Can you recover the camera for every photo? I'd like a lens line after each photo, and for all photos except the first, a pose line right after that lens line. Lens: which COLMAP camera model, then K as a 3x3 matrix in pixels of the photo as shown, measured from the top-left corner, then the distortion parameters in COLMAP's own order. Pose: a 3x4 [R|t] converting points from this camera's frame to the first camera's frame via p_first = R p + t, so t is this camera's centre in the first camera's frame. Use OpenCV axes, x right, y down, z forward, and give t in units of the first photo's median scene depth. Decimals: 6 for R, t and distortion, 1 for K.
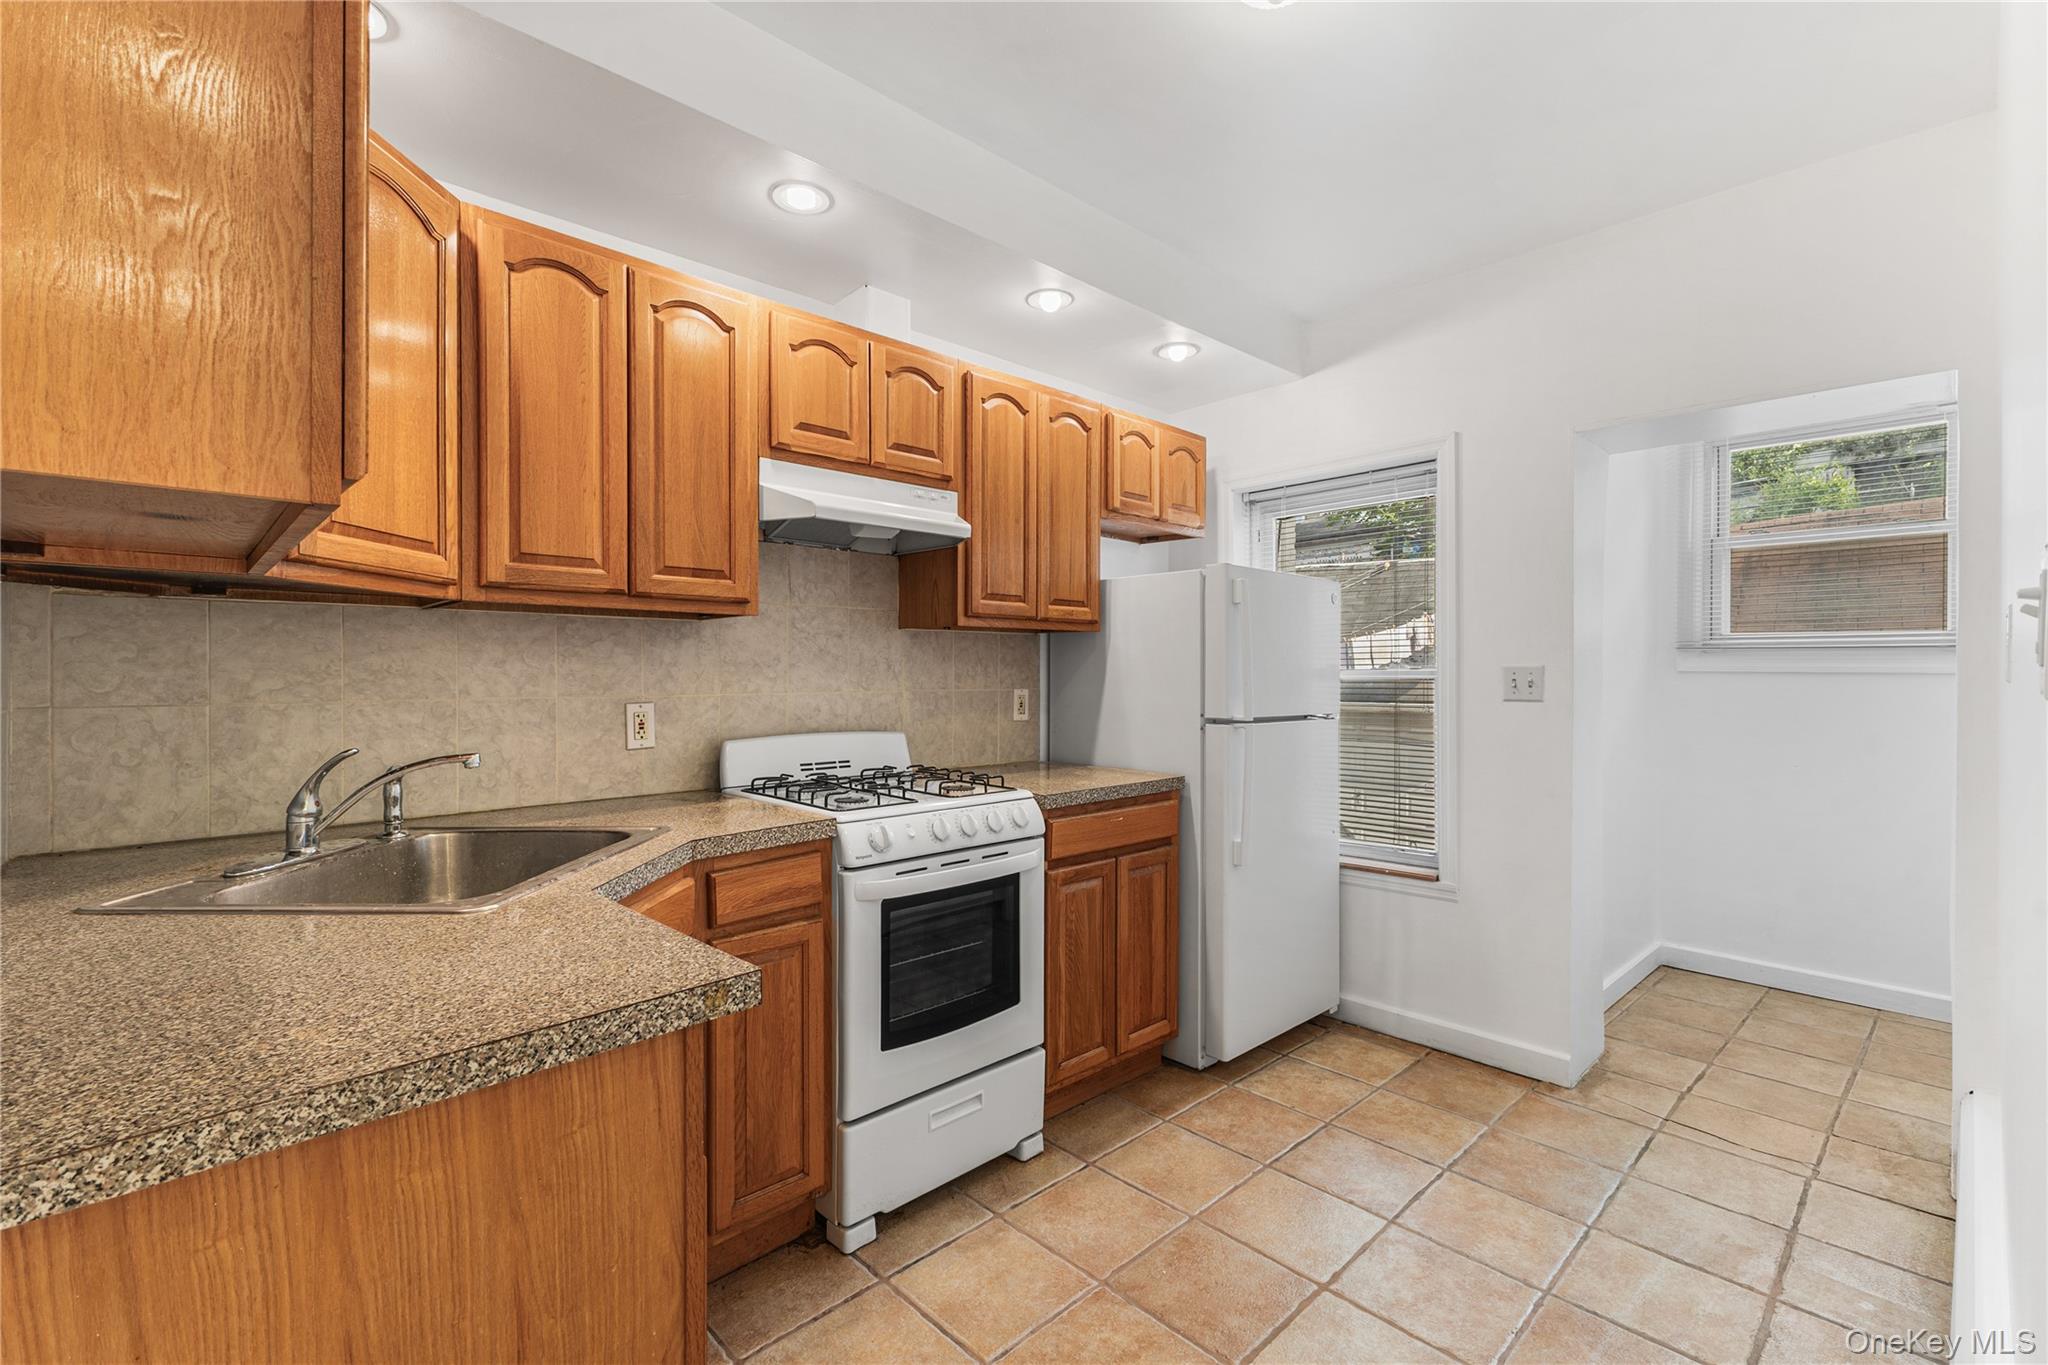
lens RADIAL K [[899.4, 0, 1020.2], [0, 899.4, 674.8], [0, 0, 1]] dist [0.010987, -0.001245]
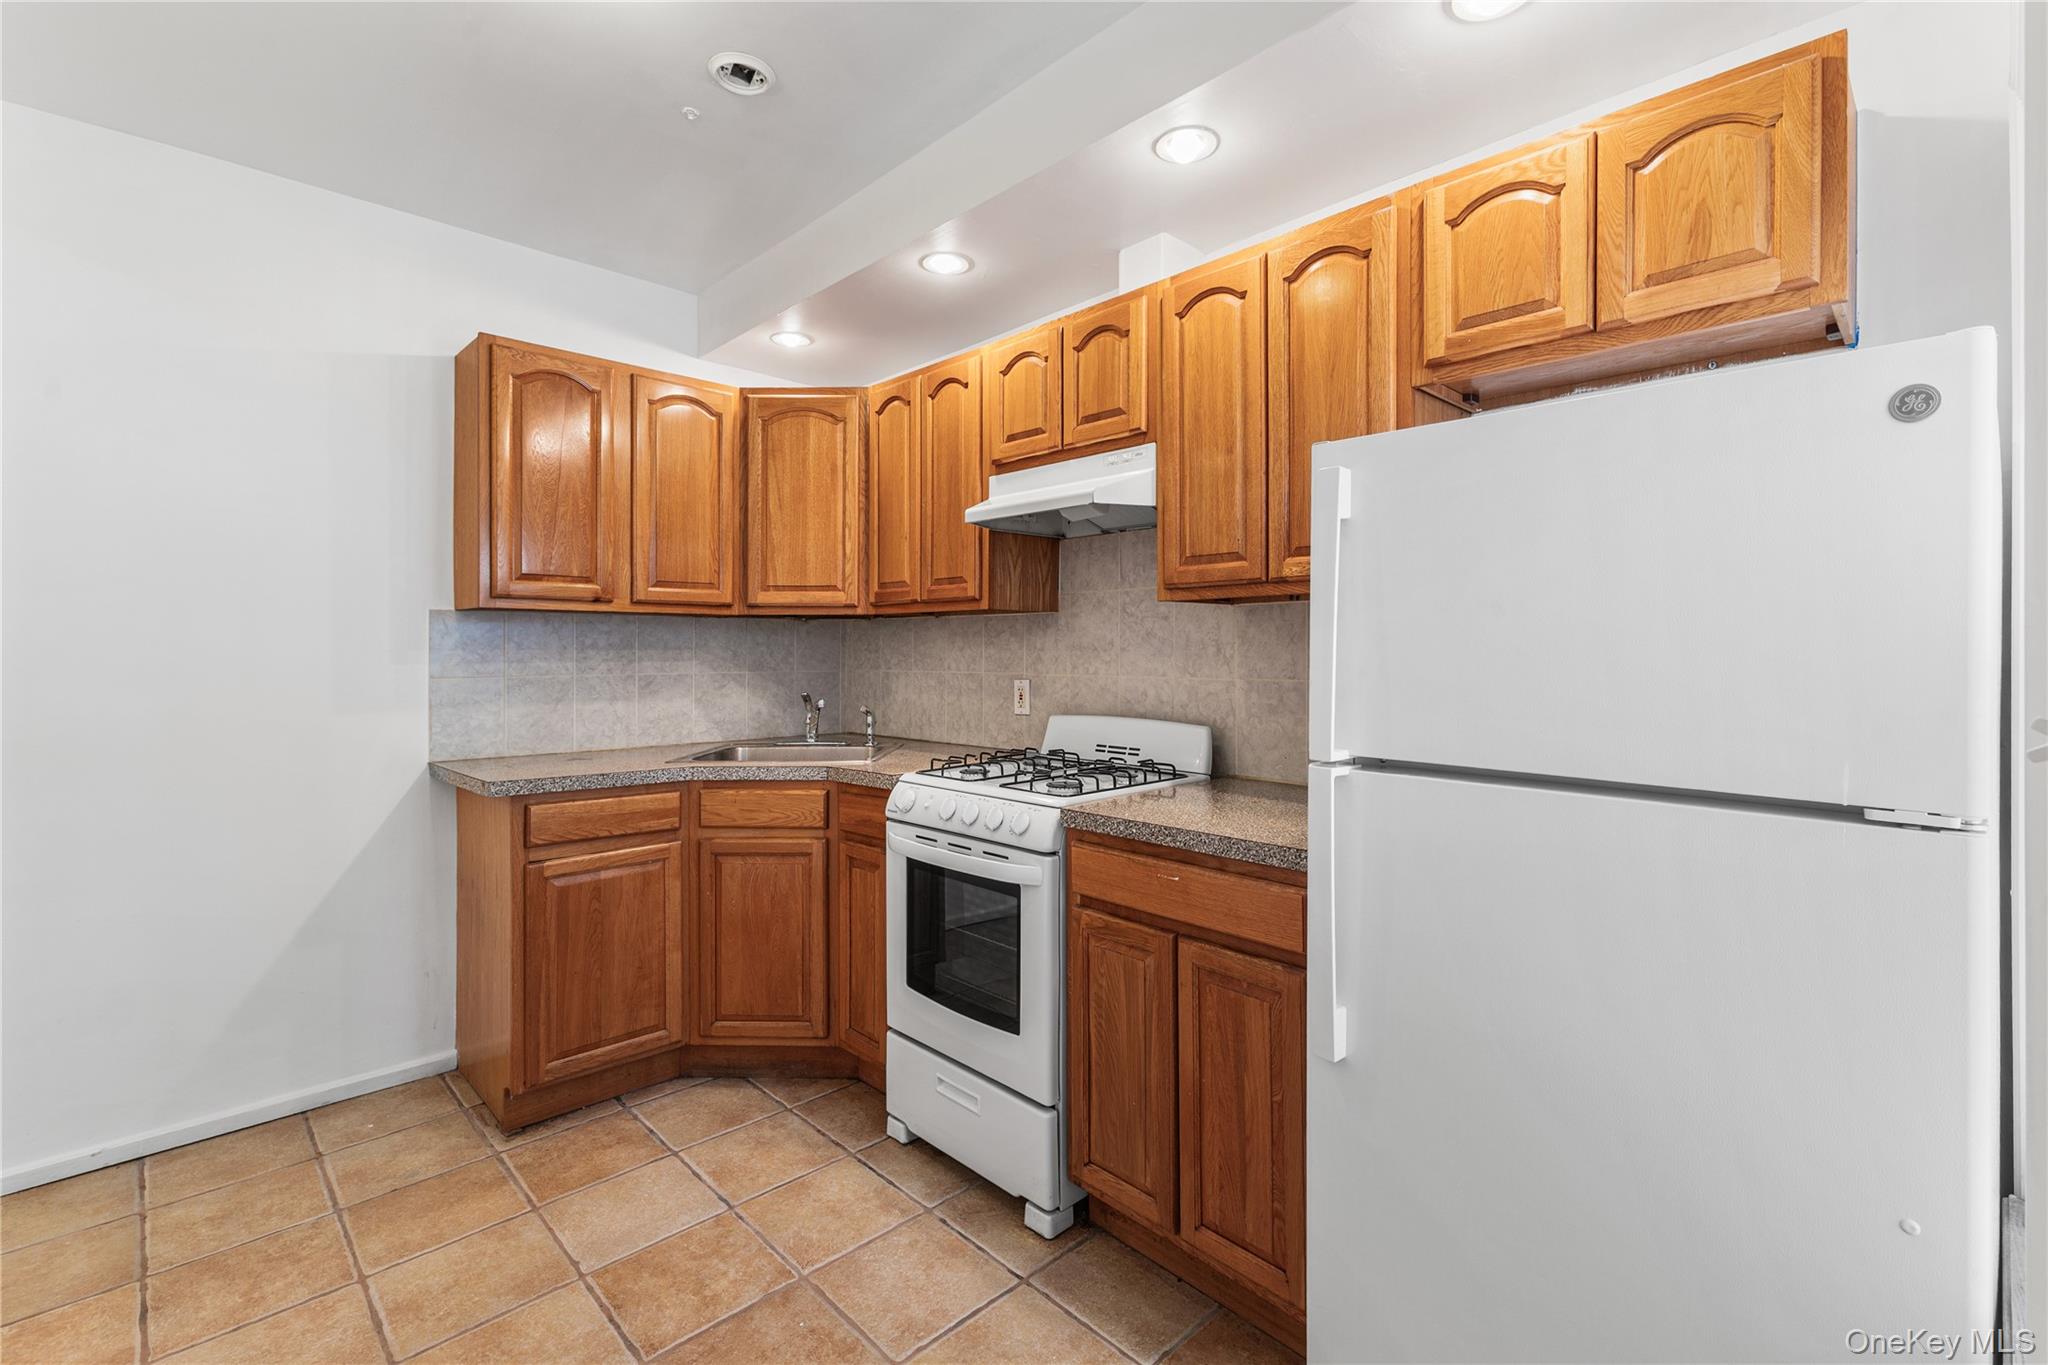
lens RADIAL K [[899.4, 0, 1023.4], [0, 899.4, 650.2], [0, 0, 1]] dist [0.010987, -0.001245]
pose [[0.008891, -0.000171, -0.999960, 0.884170], [-0.002020, 0.999998, -0.000189, -0.010377], [0.999958, 0.002022, 0.008890, 1.006602]]
